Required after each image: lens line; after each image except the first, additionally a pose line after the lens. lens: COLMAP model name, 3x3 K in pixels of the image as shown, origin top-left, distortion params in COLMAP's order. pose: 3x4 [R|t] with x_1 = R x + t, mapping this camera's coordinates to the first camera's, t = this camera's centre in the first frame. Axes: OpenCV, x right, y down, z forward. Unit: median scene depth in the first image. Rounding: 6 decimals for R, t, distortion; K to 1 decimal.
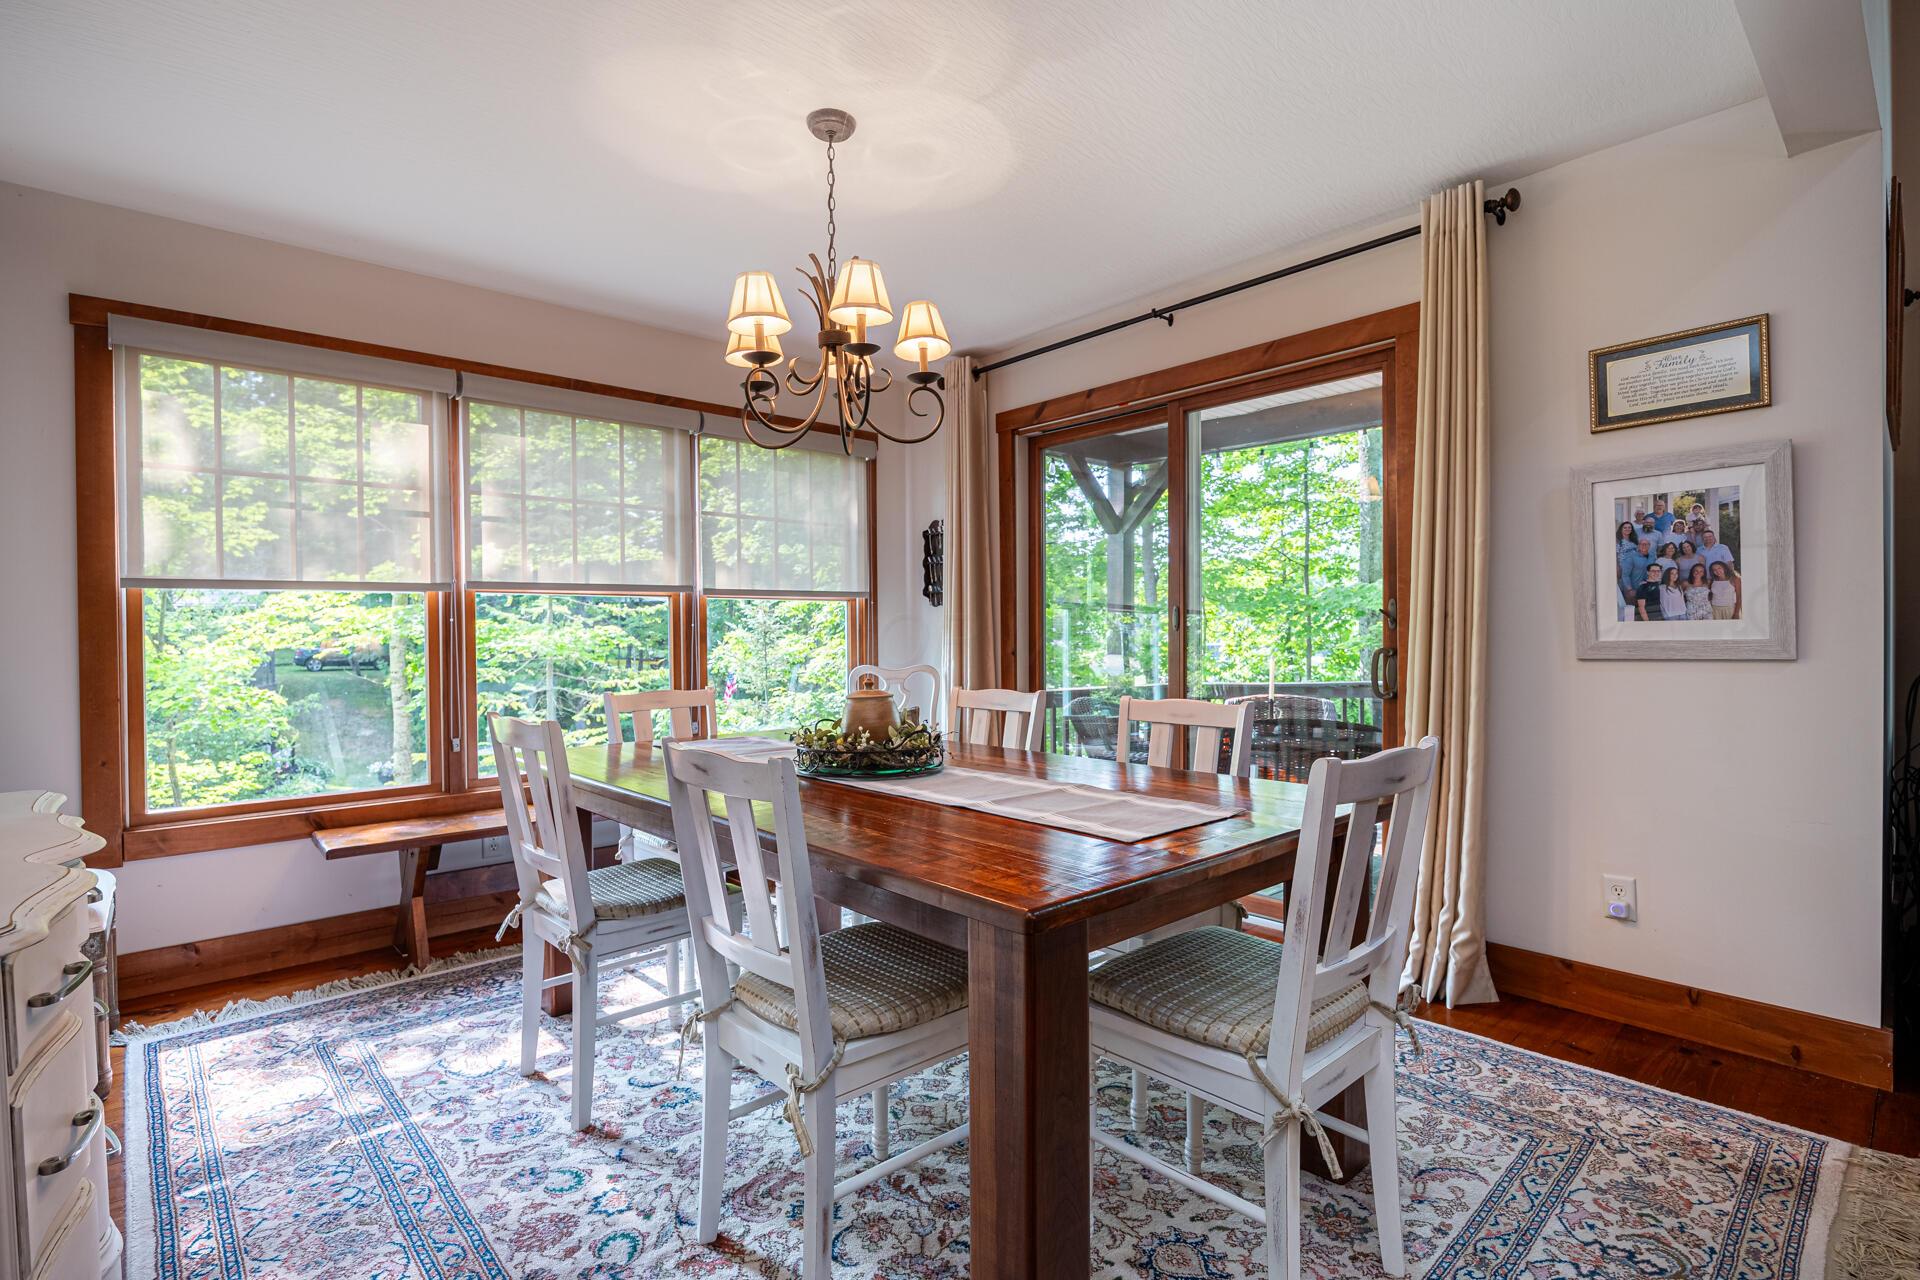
lens RADIAL K [[905.5, 0, 960.0], [0, 905.5, 640.0], [0, 0, 1]] dist [-0.008145, -0.000340]
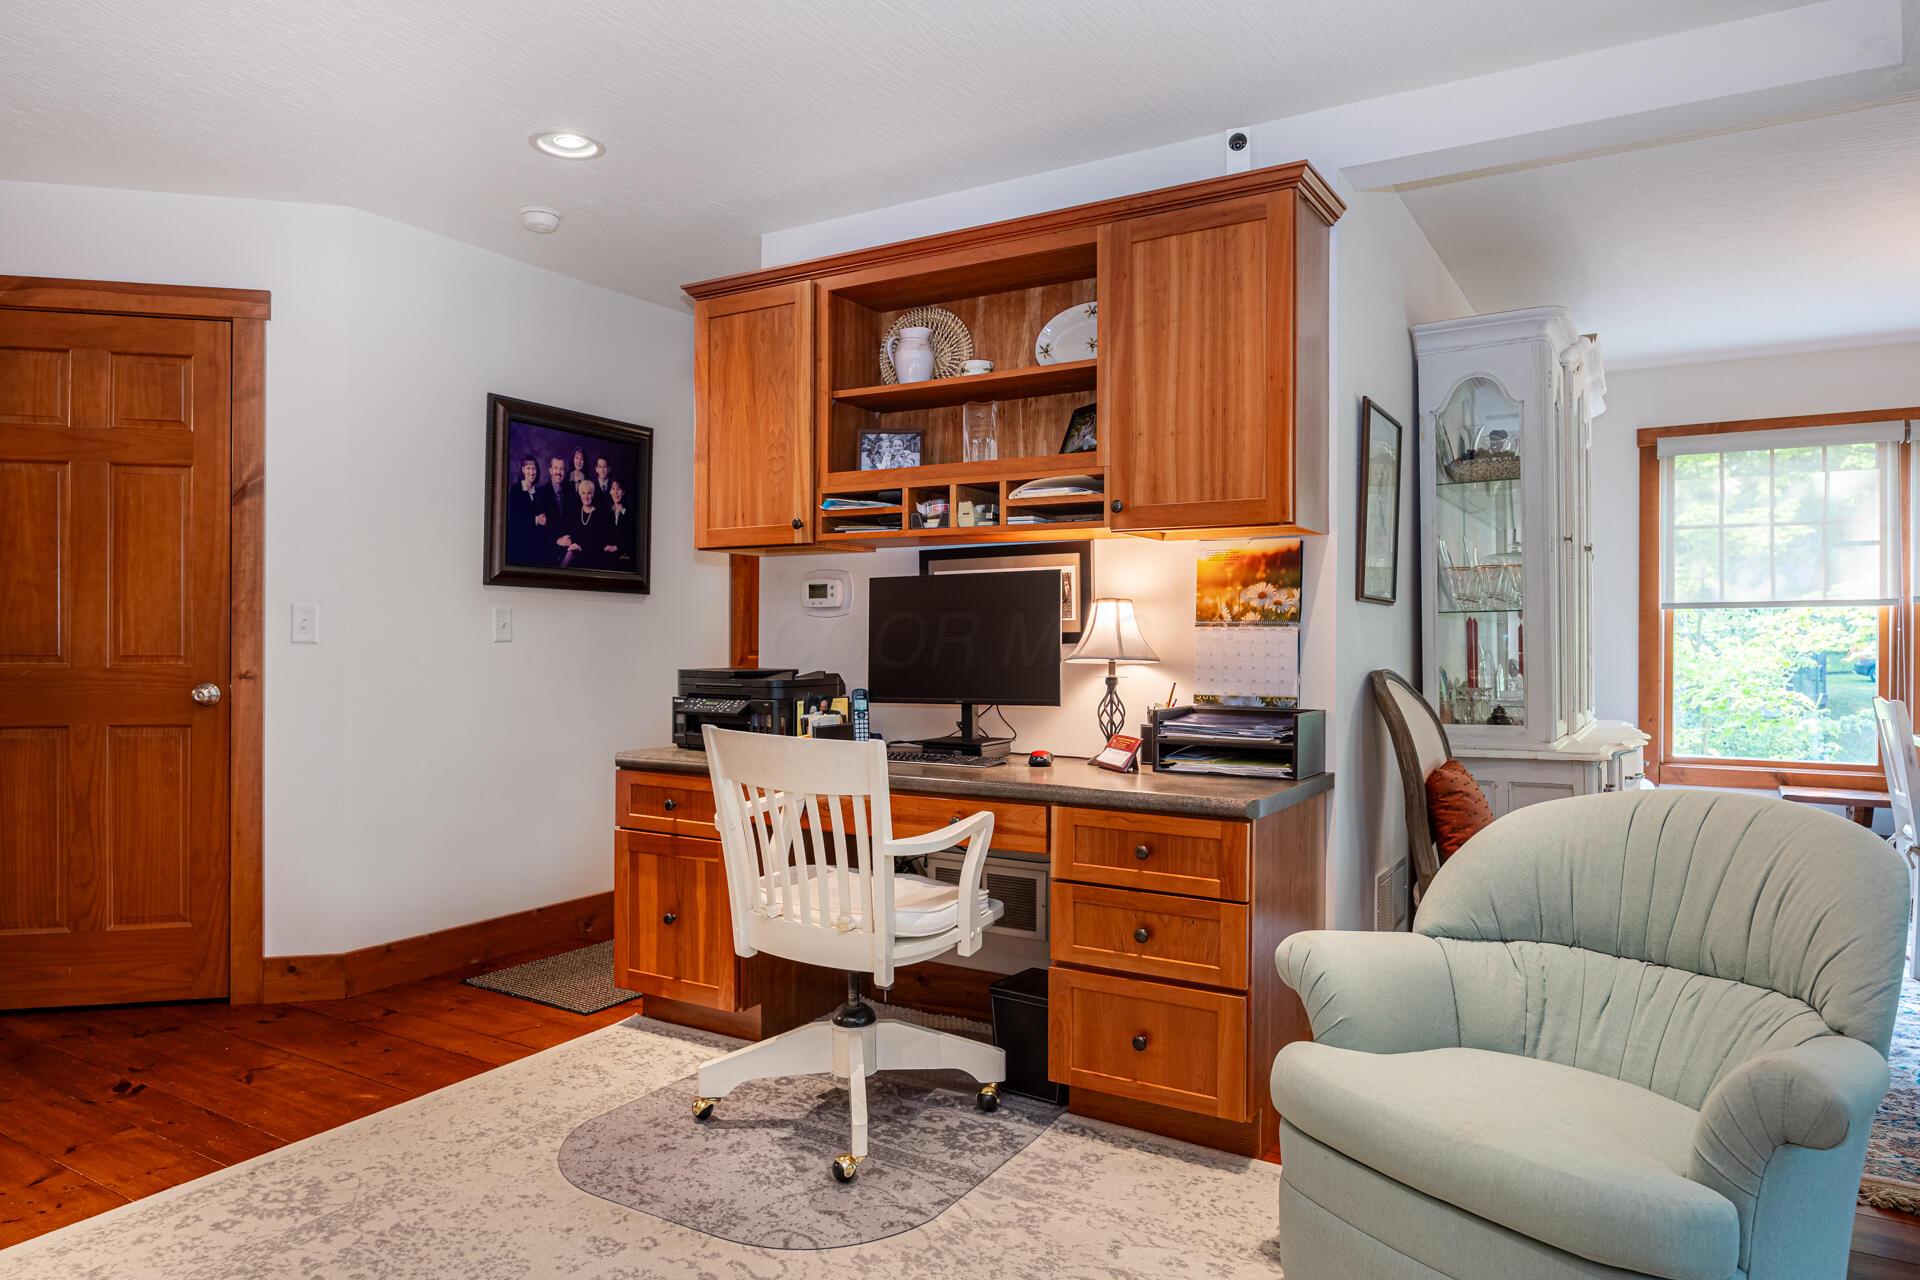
lens RADIAL K [[1190.7, 0, 960.0], [0, 1190.7, 640.0], [0, 0, 1]] dist [-0.008104, -0.001888]
pose [[0.277185, 0.012376, -0.960737, 0.594210], [-0.012687, 0.999877, 0.009220, -0.006878], [0.960733, 0.009634, 0.277308, -0.621173]]
